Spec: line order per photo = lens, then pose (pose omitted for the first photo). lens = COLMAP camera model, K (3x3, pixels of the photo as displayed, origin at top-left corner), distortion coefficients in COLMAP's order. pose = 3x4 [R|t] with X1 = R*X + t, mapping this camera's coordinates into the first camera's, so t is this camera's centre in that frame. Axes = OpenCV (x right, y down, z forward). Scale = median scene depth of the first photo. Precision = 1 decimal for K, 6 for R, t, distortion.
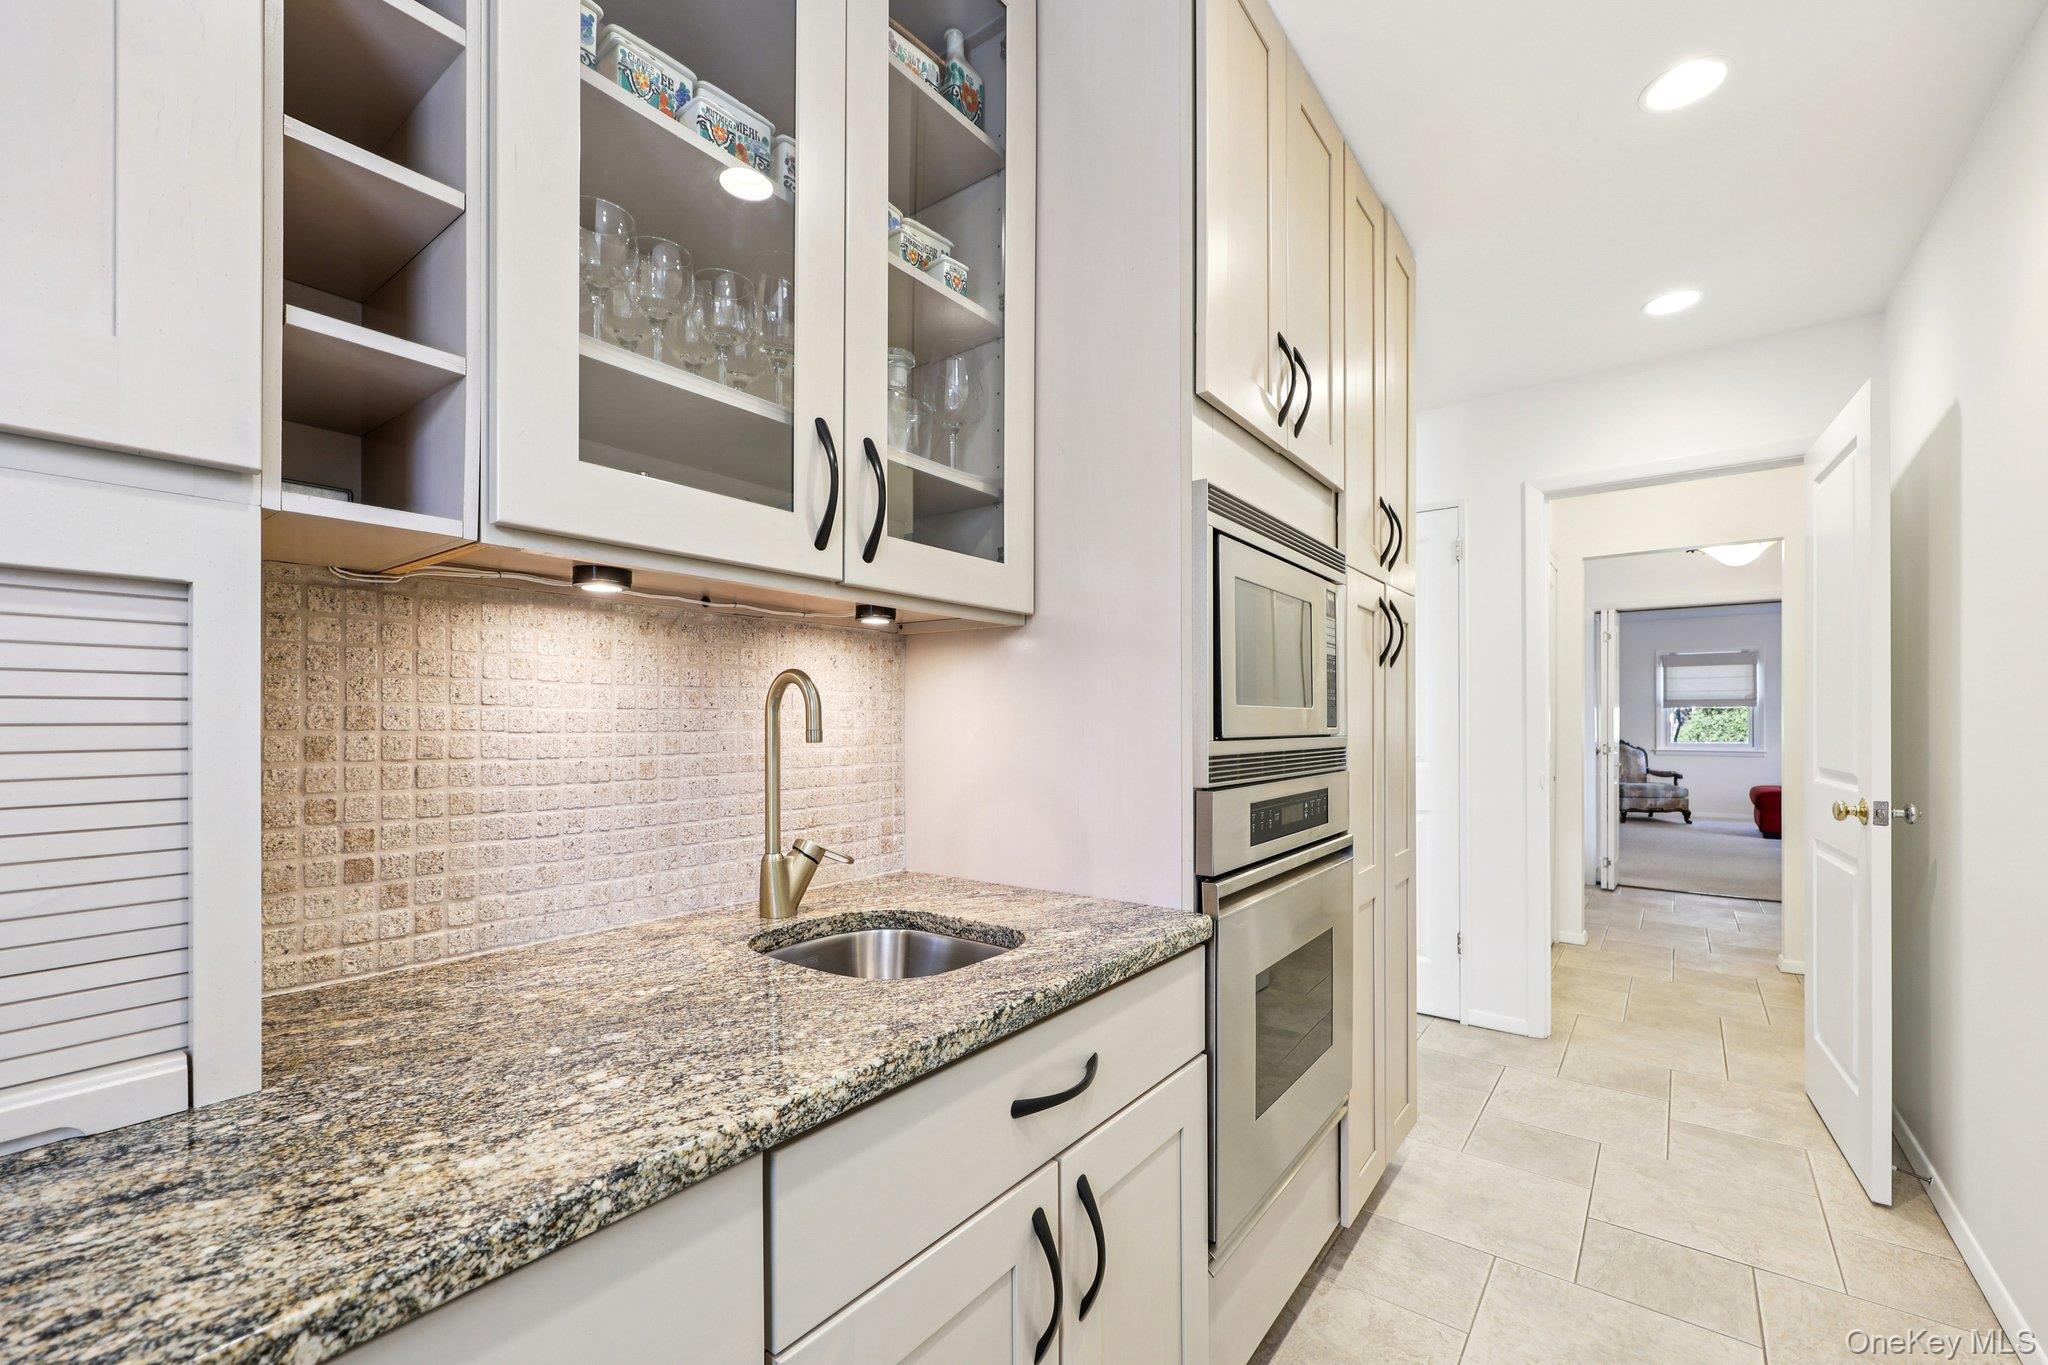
lens RADIAL K [[829.8, 0, 1002.2], [0, 829.8, 717.8], [0, 0, 1]] dist [0.002682, 0.000284]
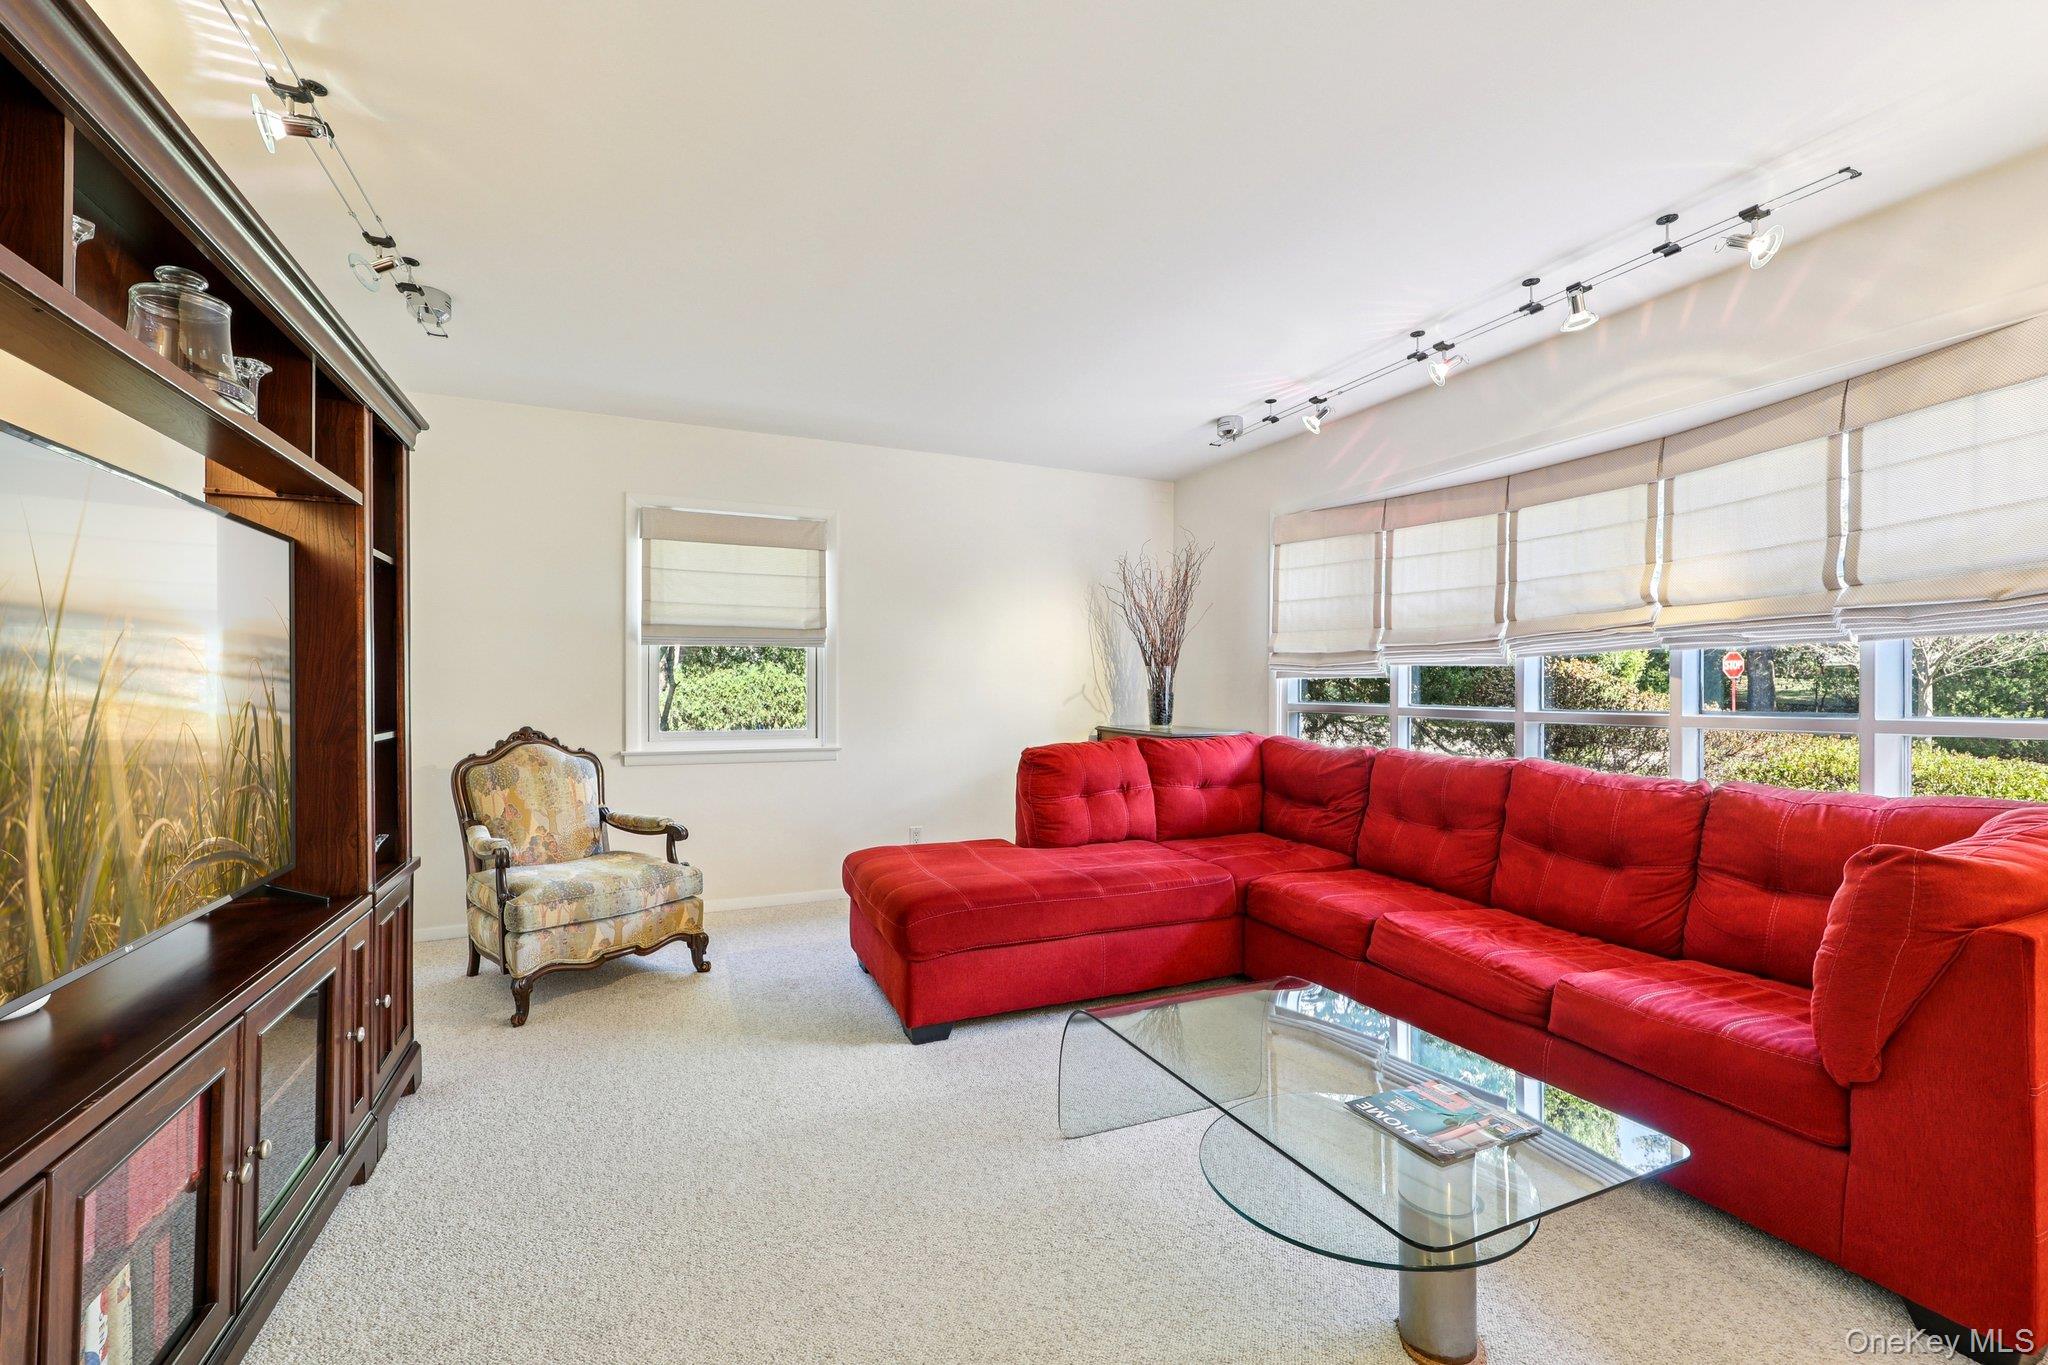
lens RADIAL K [[829.8, 0, 1019.2], [0, 829.8, 691.0], [0, 0, 1]] dist [0.002682, 0.000284]
pose [[0.464788, 0.000804, 0.885421, 0.565438], [0.000302, 0.999999, -0.001067, 0.010471], [-0.885422, 0.000763, 0.464788, 0.703712]]
